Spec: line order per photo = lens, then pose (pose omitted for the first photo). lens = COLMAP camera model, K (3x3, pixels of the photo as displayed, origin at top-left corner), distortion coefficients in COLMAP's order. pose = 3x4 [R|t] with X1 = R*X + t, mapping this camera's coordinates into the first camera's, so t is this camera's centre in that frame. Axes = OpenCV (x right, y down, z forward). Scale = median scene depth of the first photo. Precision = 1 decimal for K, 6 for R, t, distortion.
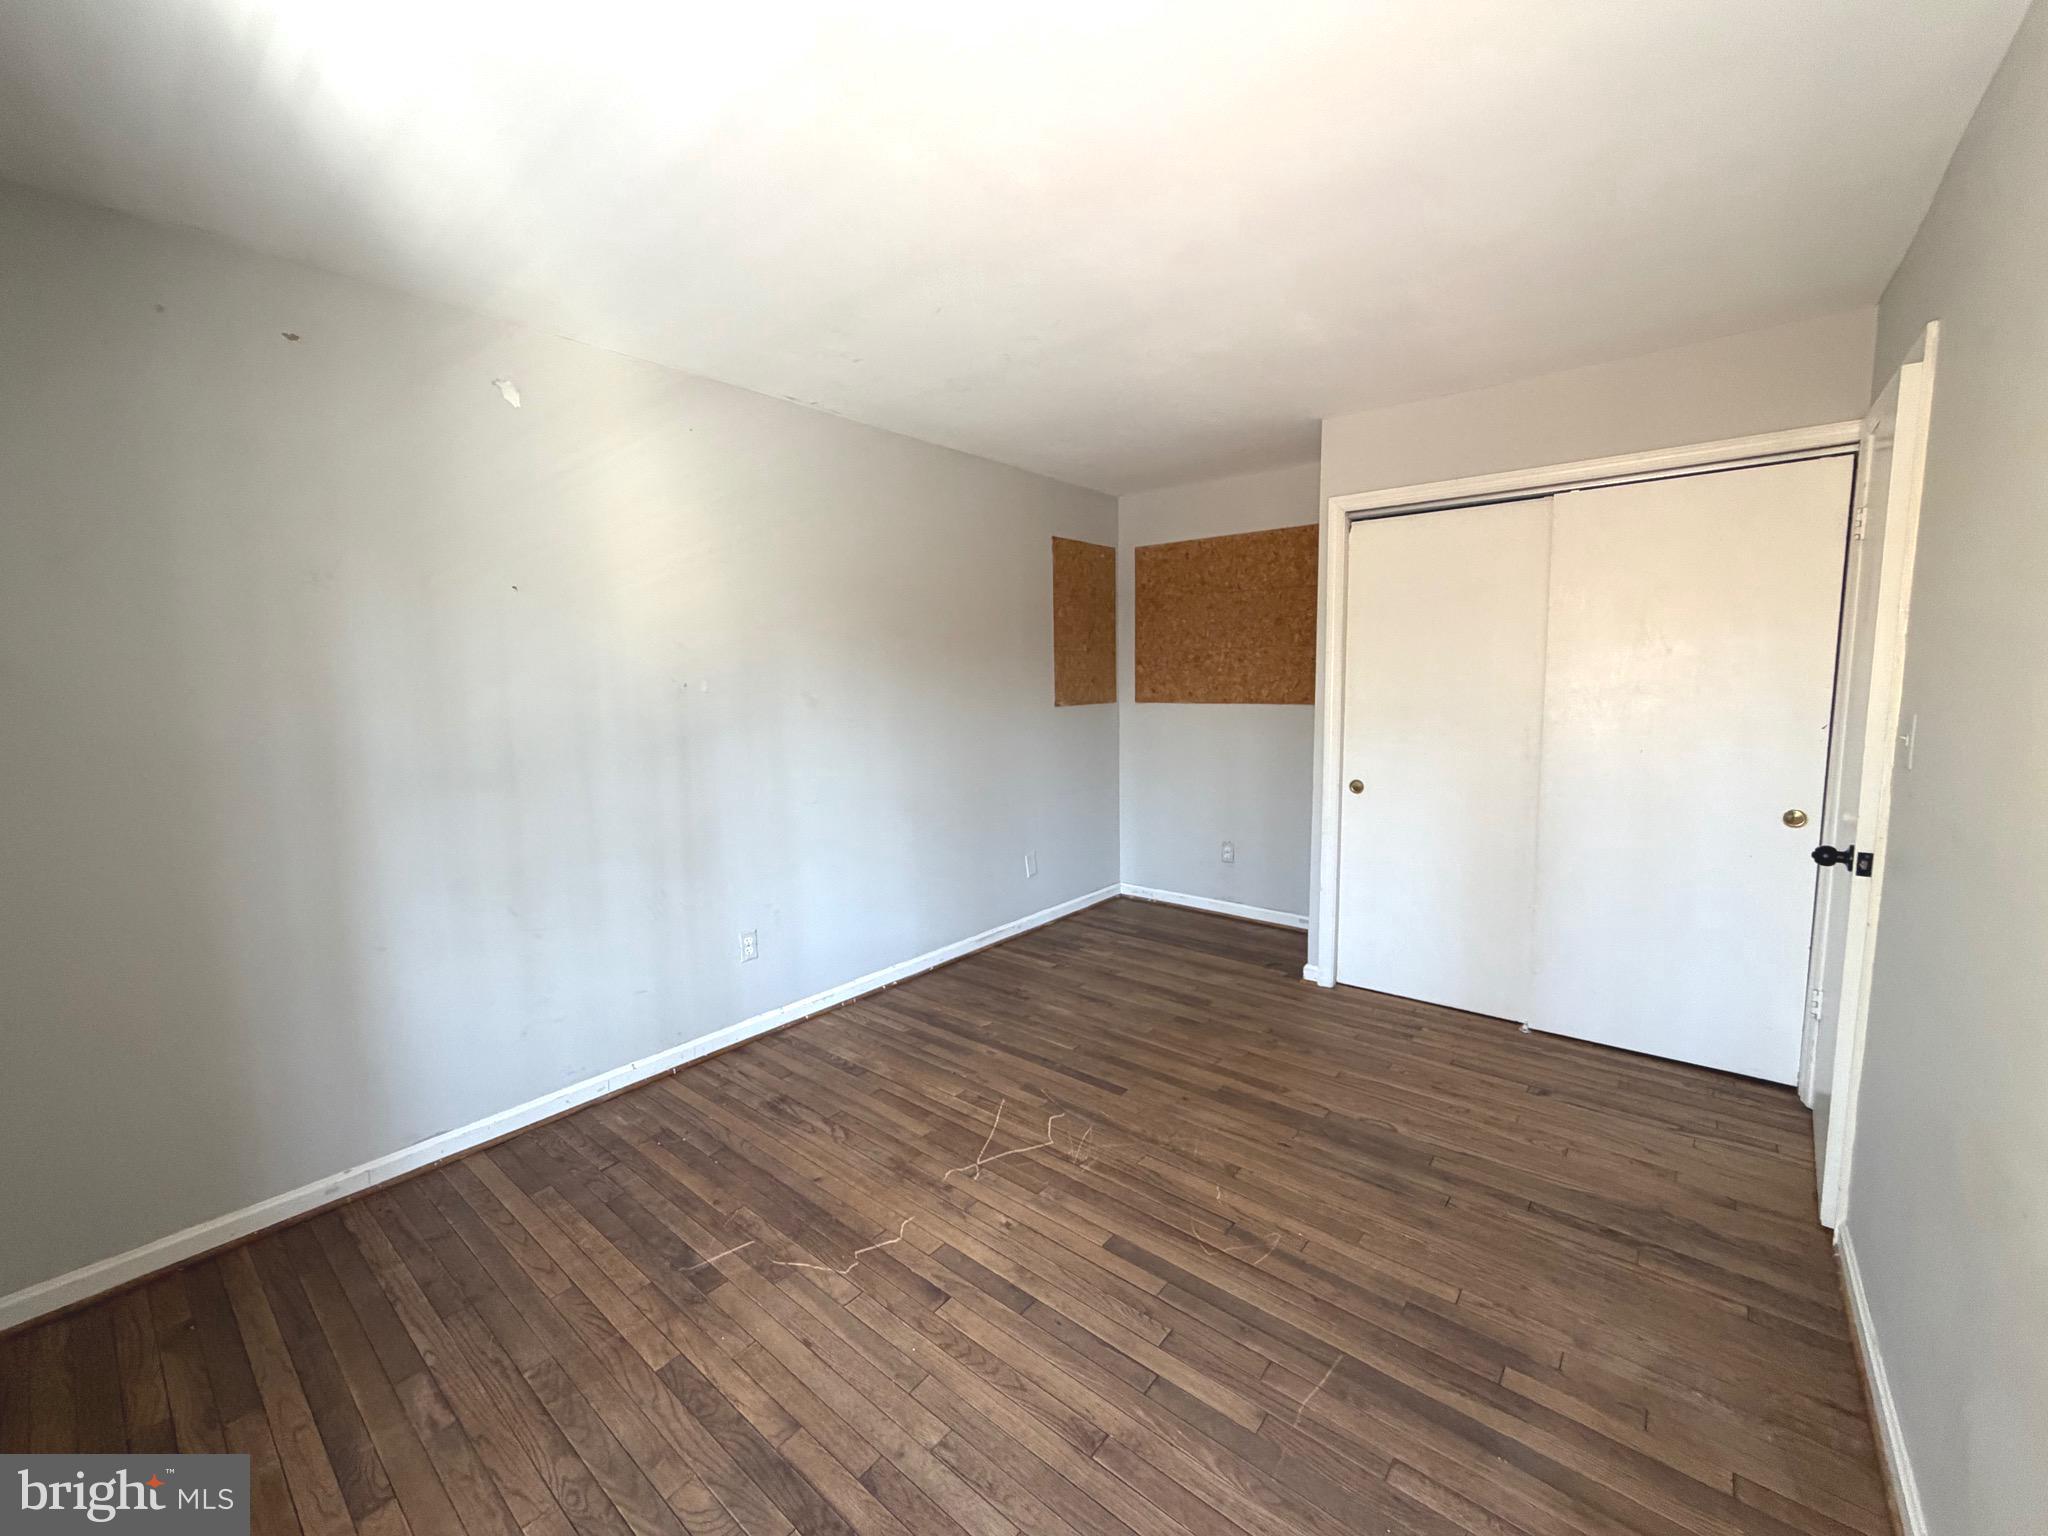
lens RADIAL K [[820.9, 0, 1012.6], [0, 820.9, 766.2], [0, 0, 1]] dist [-0.000030, -0.001121]
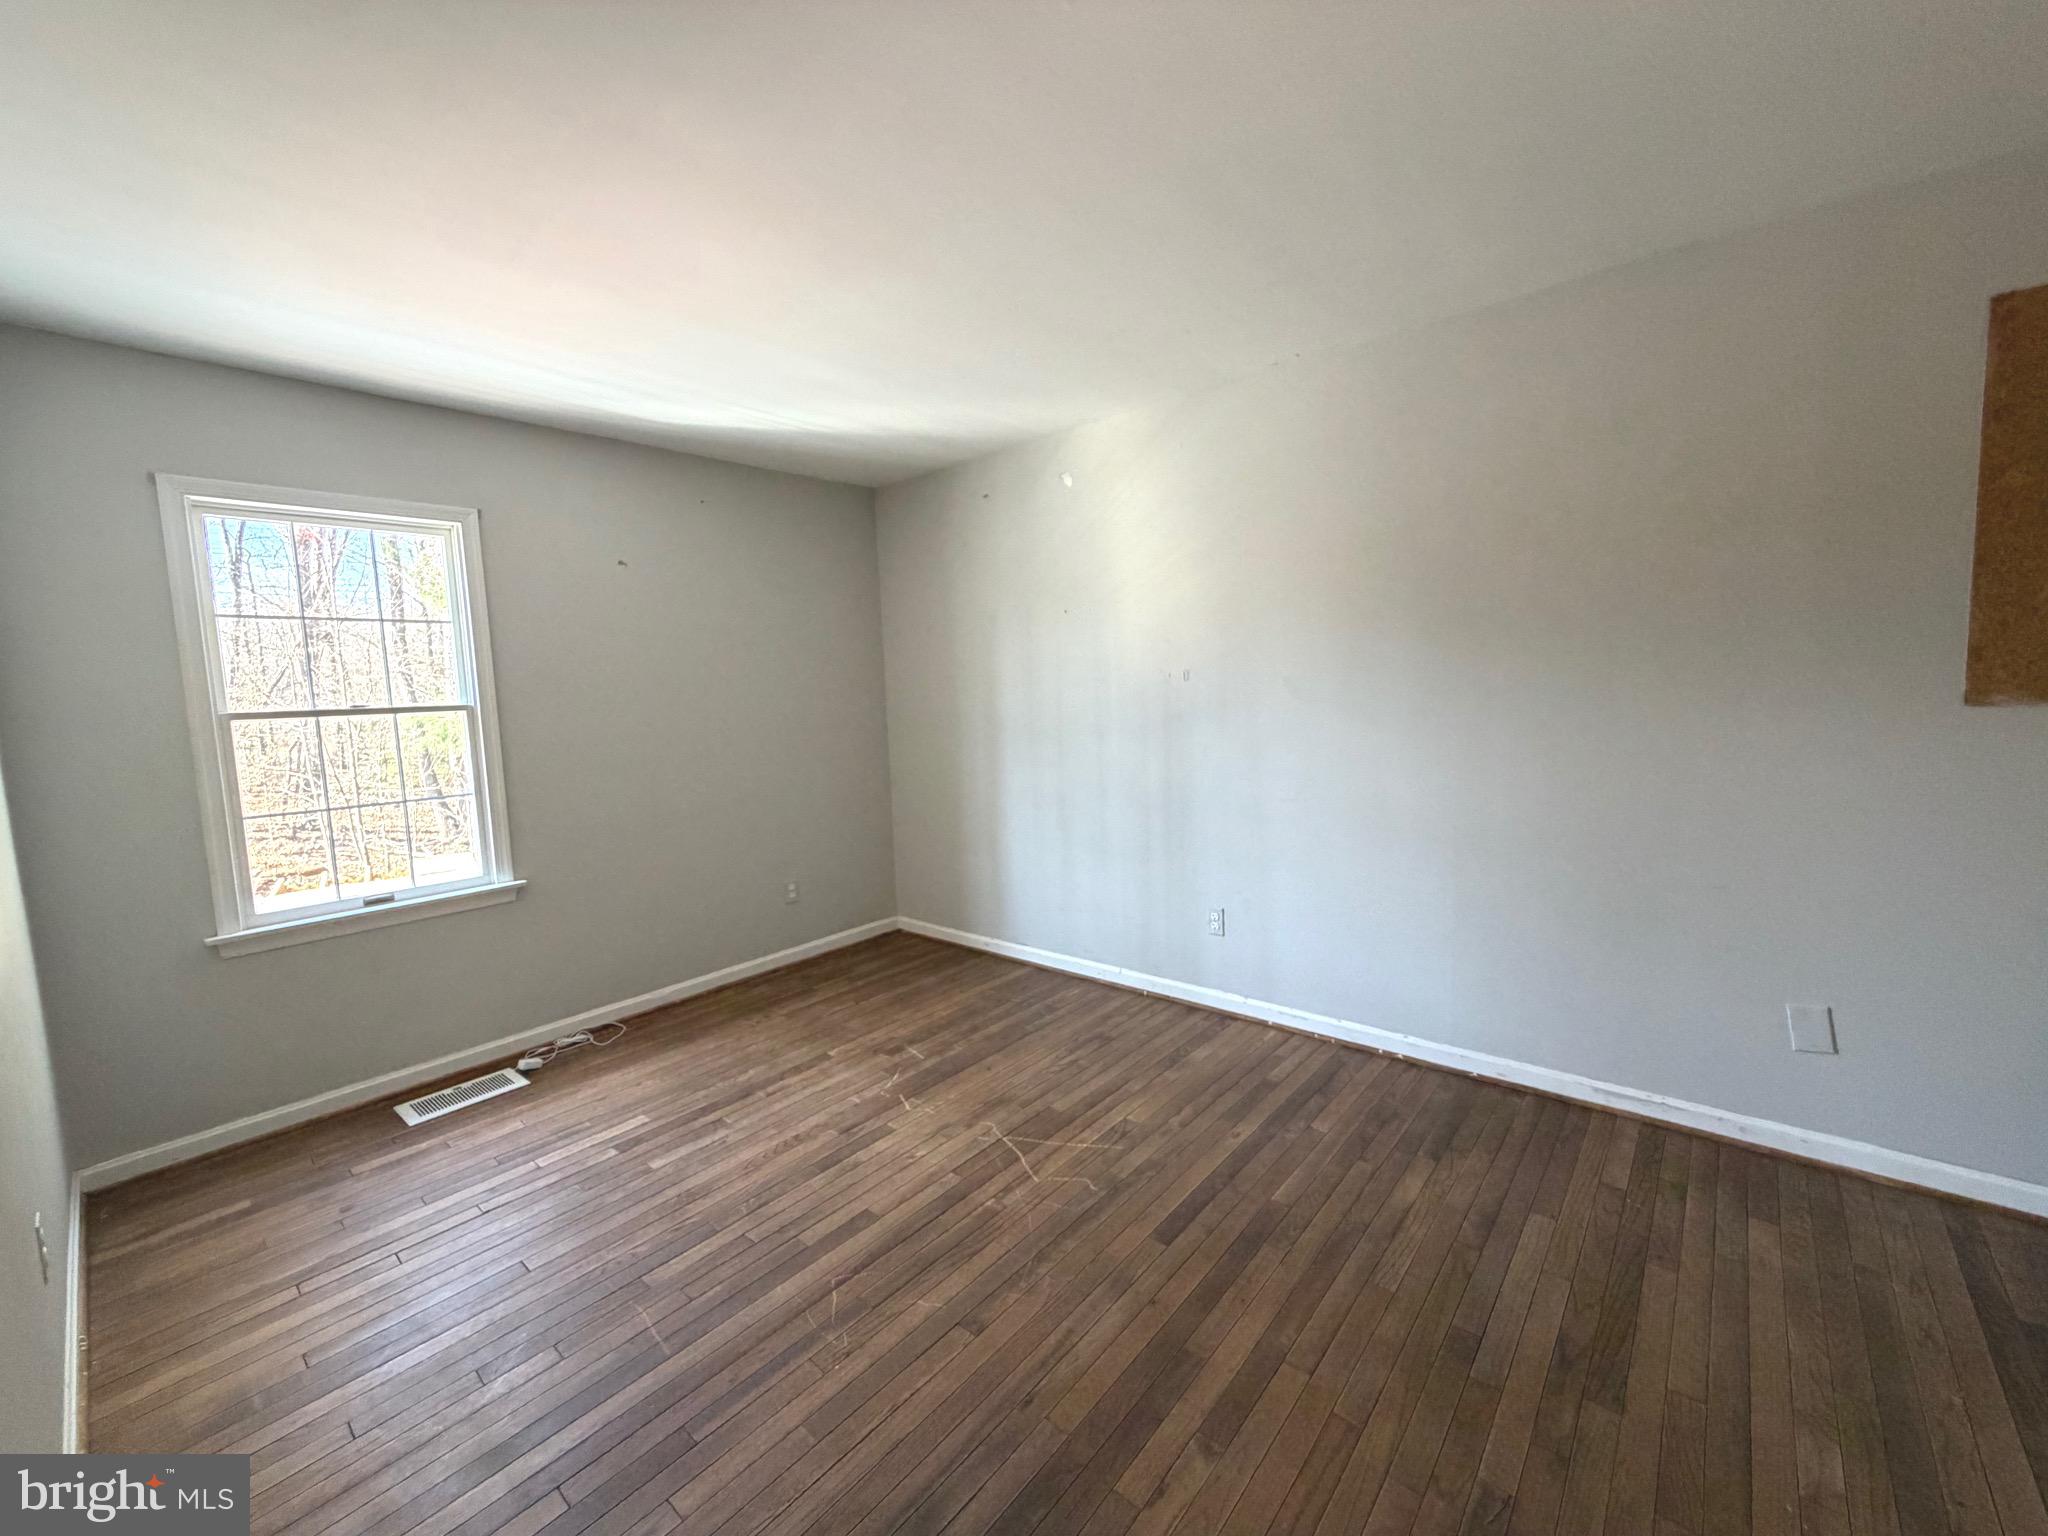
lens RADIAL K [[820.9, 0, 1017.7], [0, 820.9, 768.7], [0, 0, 1]] dist [-0.000030, -0.001121]
pose [[-0.027582, 0.112330, -0.993288, 0.836463], [-0.069325, 0.991059, 0.114003, -0.091600], [0.997213, 0.072004, -0.019548, 0.888591]]
